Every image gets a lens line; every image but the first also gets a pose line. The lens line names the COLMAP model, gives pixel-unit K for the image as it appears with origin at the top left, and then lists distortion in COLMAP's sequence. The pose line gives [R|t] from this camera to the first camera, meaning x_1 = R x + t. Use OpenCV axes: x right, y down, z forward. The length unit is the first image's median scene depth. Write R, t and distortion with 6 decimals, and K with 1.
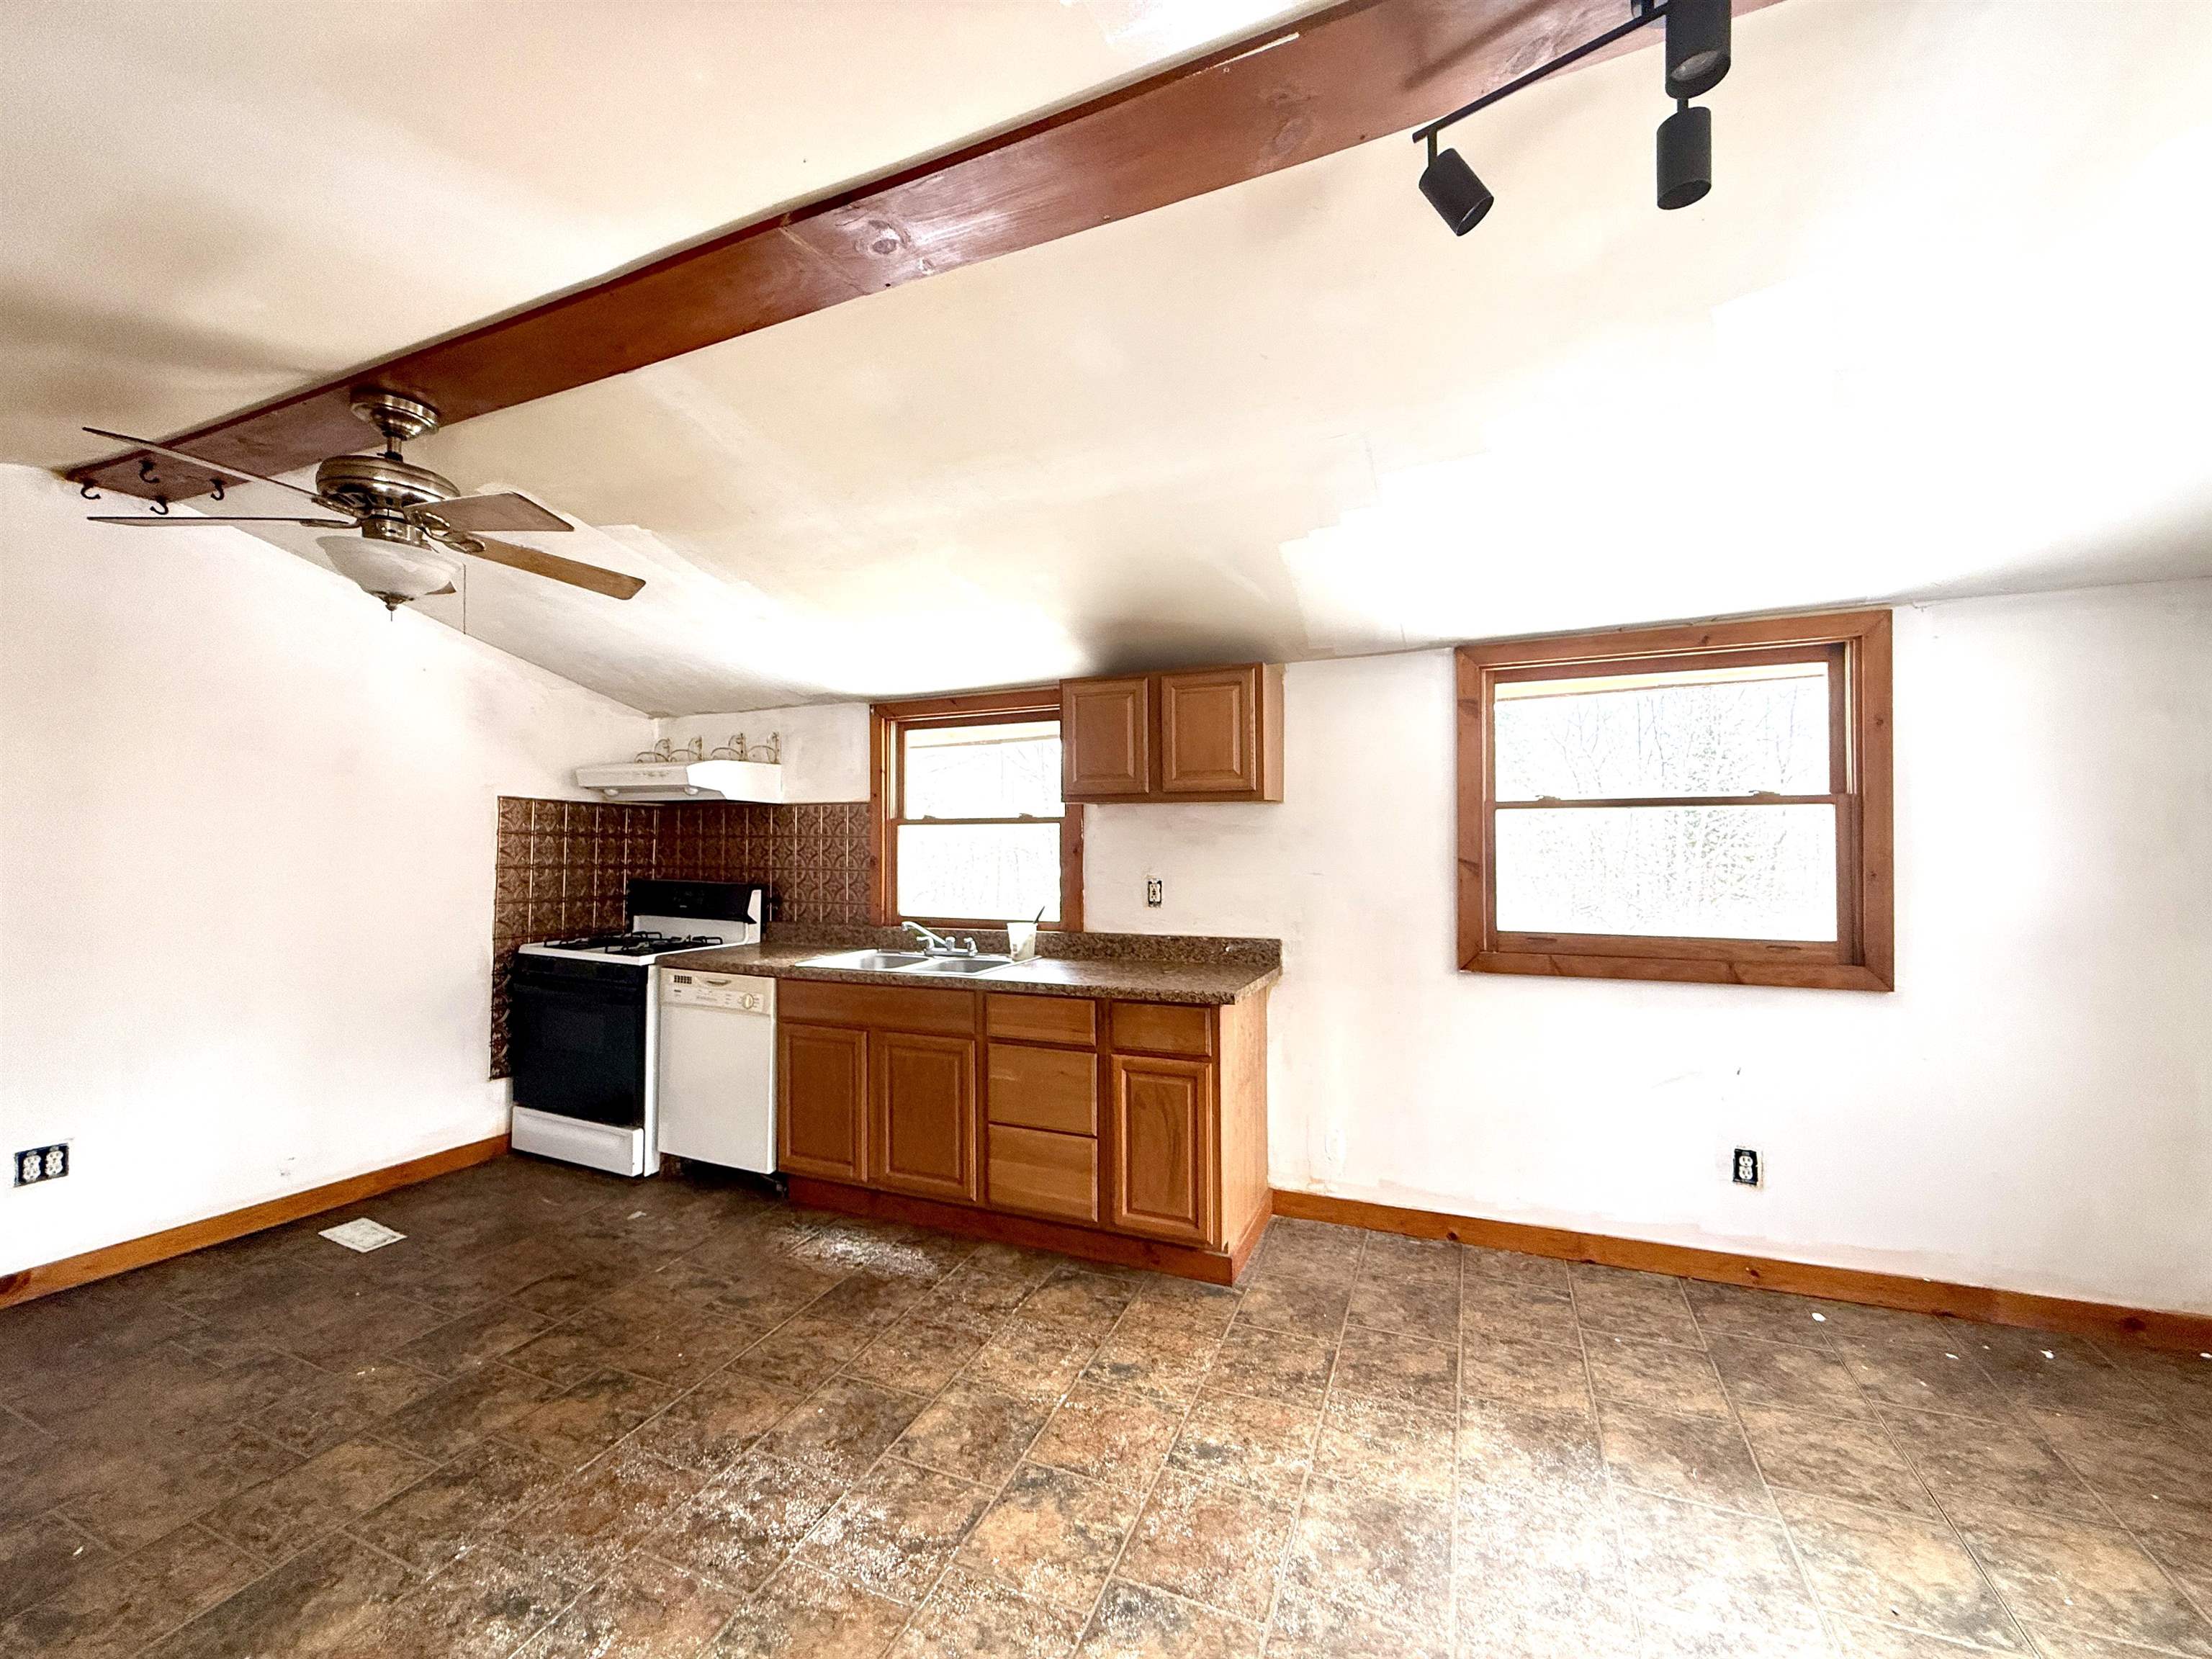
lens RADIAL K [[882.6, 0, 1108.4], [0, 882.6, 829.0], [0, 0, 1]] dist [-0.000057, -0.000086]
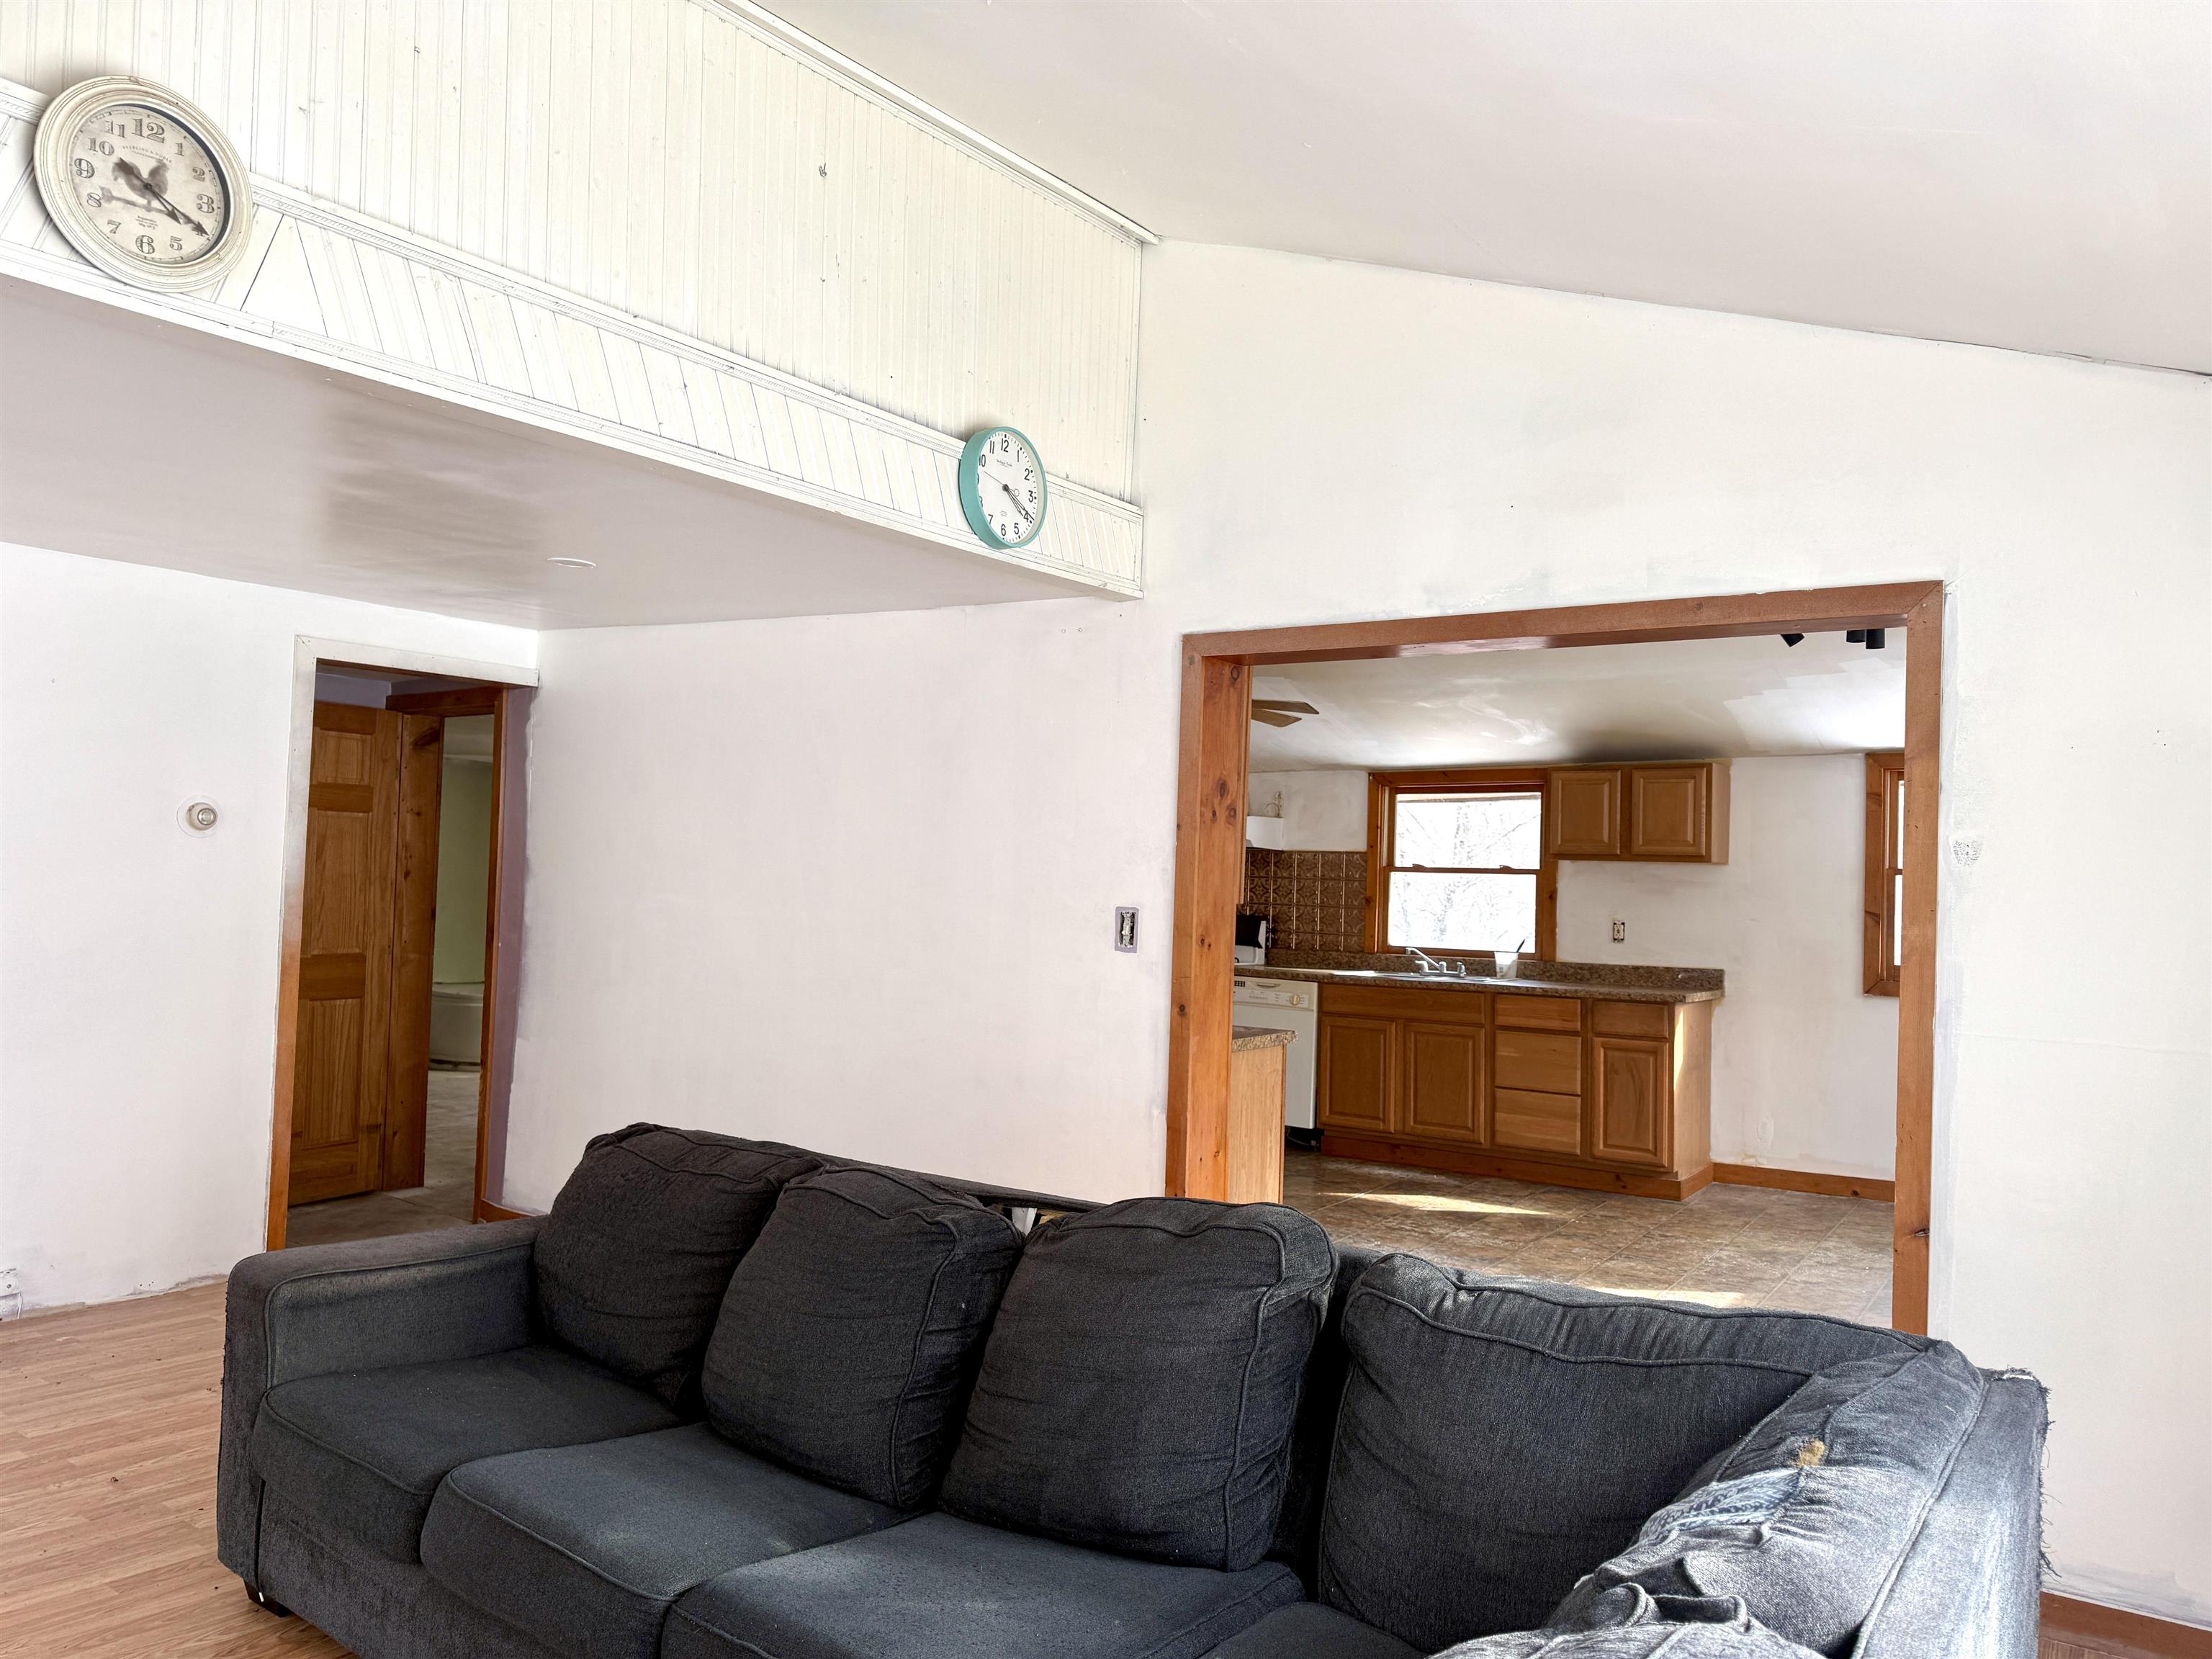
lens RADIAL K [[1523.8, 0, 1039.9], [0, 1523.8, 821.8], [0, 0, 1]] dist [0.005971, -0.000376]
pose [[0.967290, 0.022612, -0.252665, -0.221413], [-0.031303, 0.999047, -0.030433, 0.007897], [0.251736, 0.037347, 0.967075, -1.466085]]
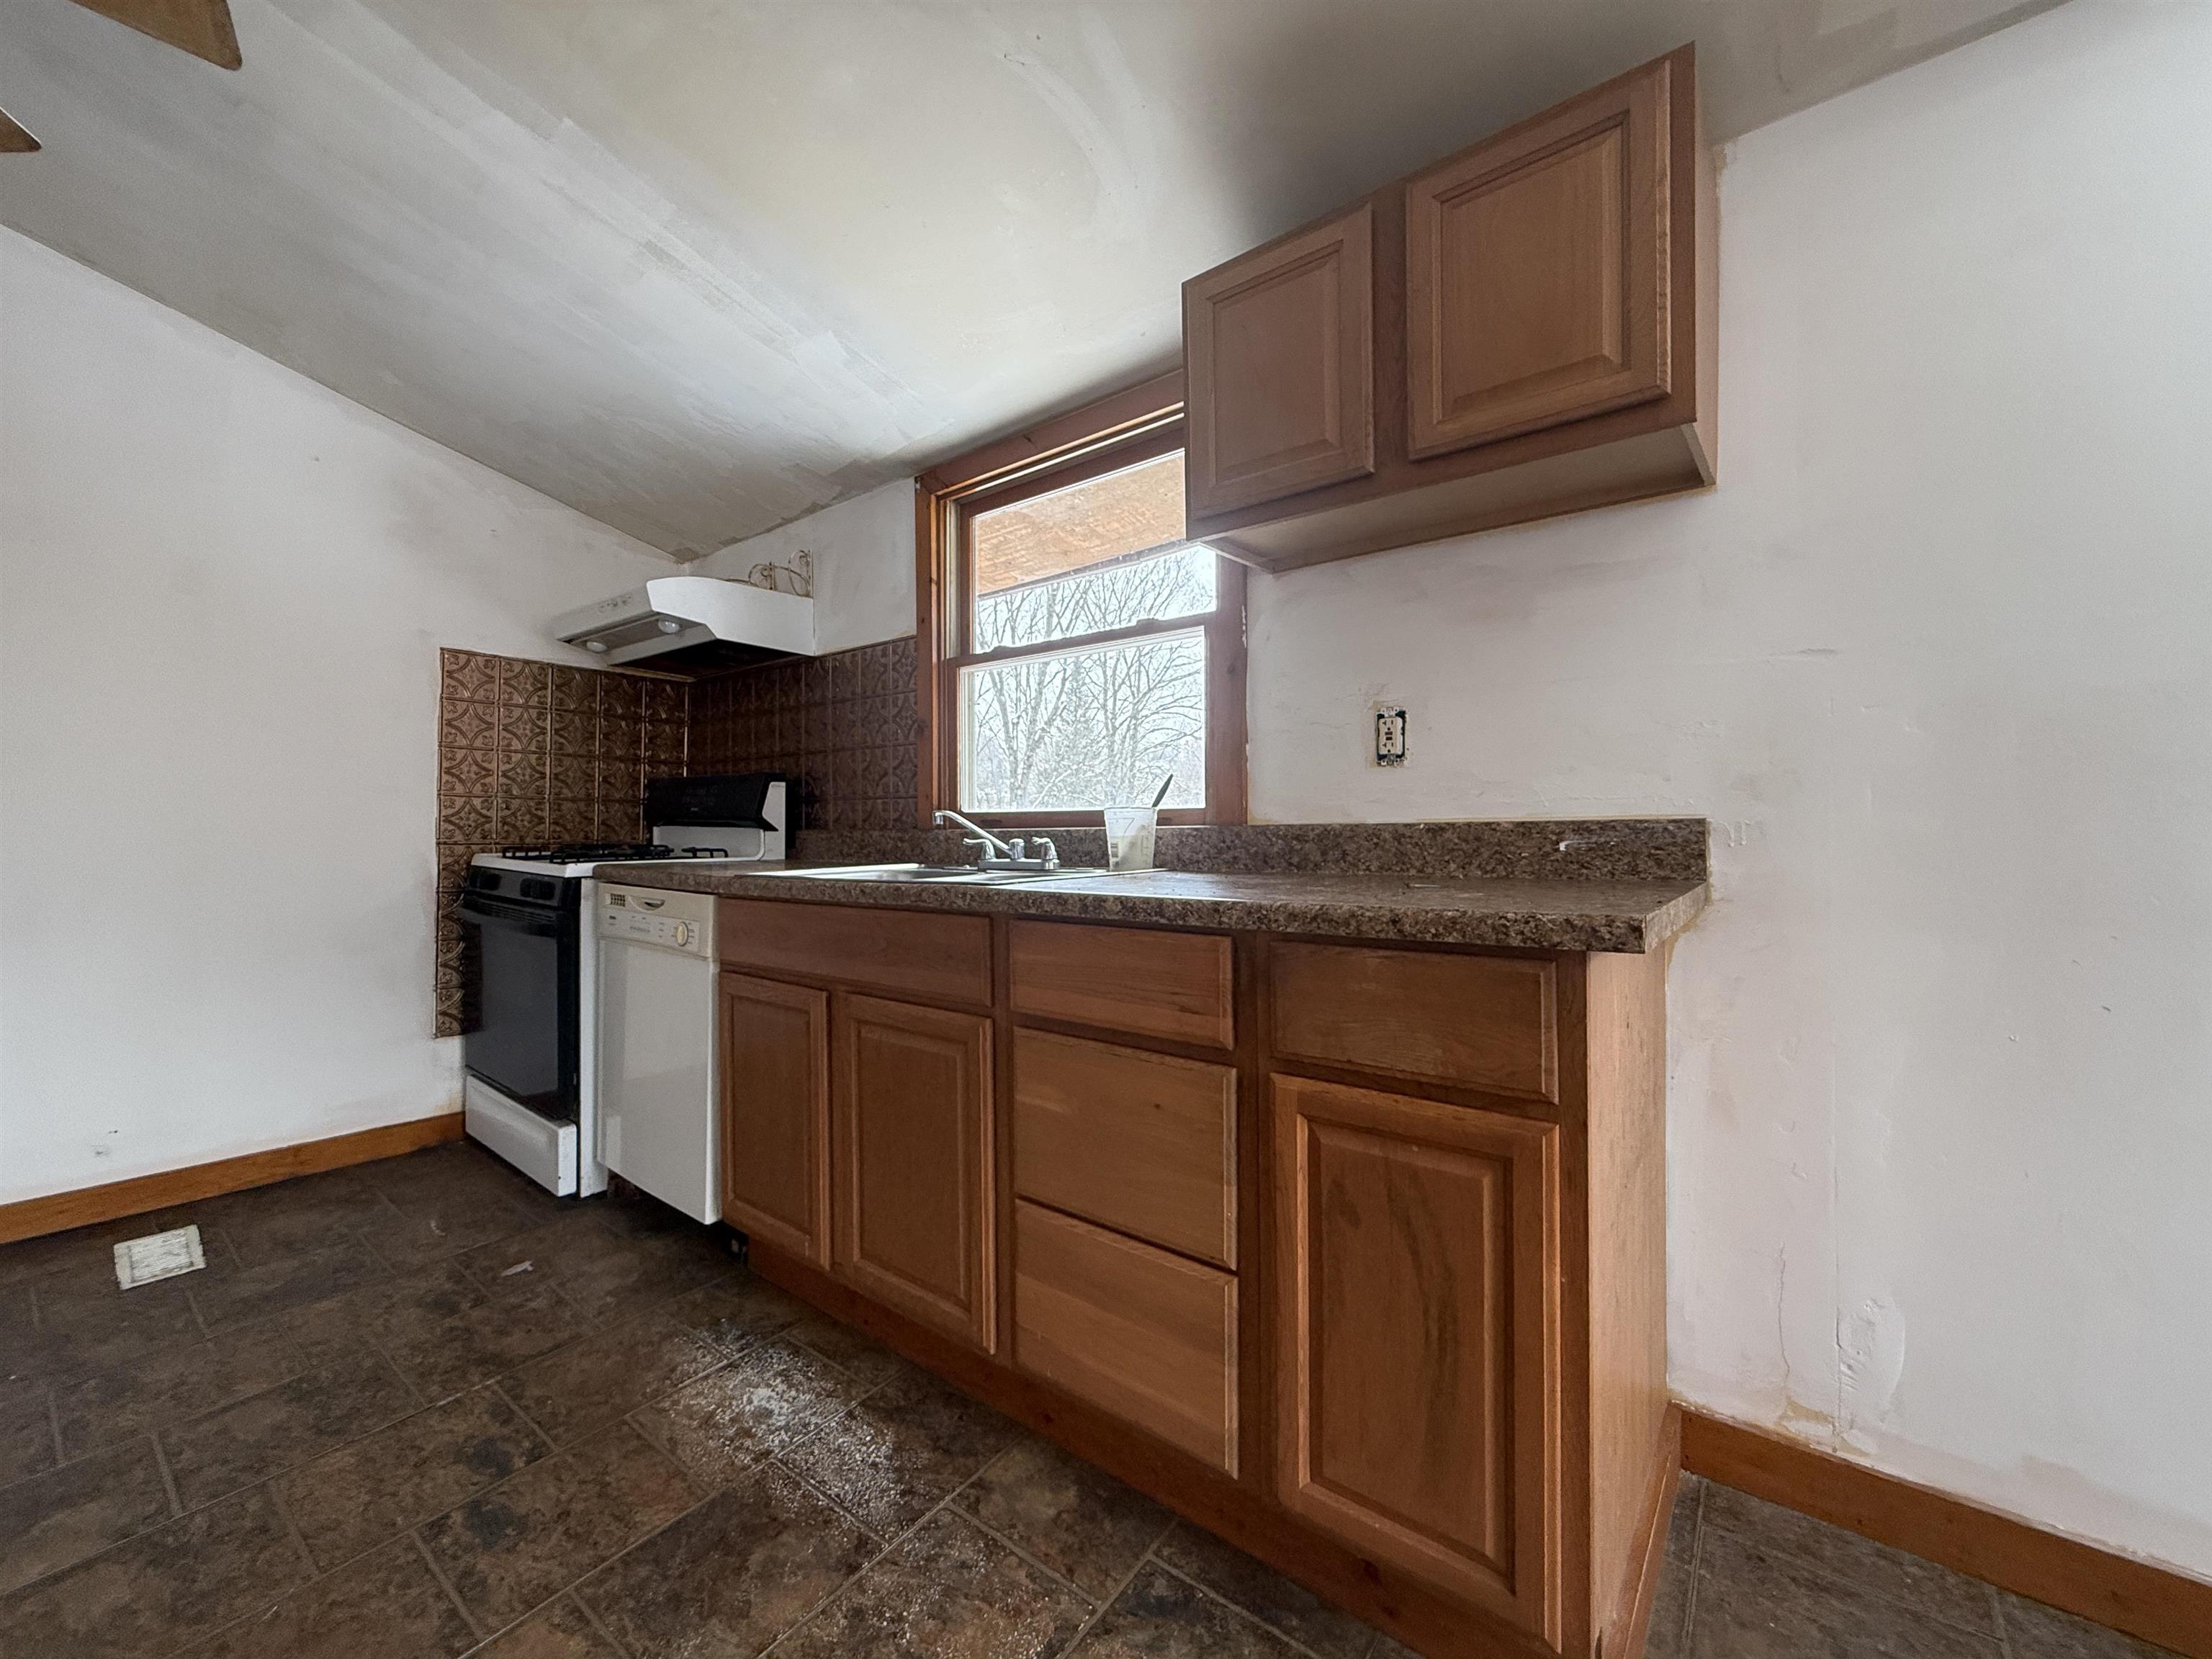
lens RADIAL K [[882.6, 0, 1108.4], [0, 882.6, 829.0], [0, 0, 1]] dist [-0.000057, -0.000086]
pose [[0.965248, -0.000562, -0.261334, 0.032726], [0.005543, 0.999817, 0.018324, 0.123573], [0.261276, -0.019135, 0.965074, 0.537810]]
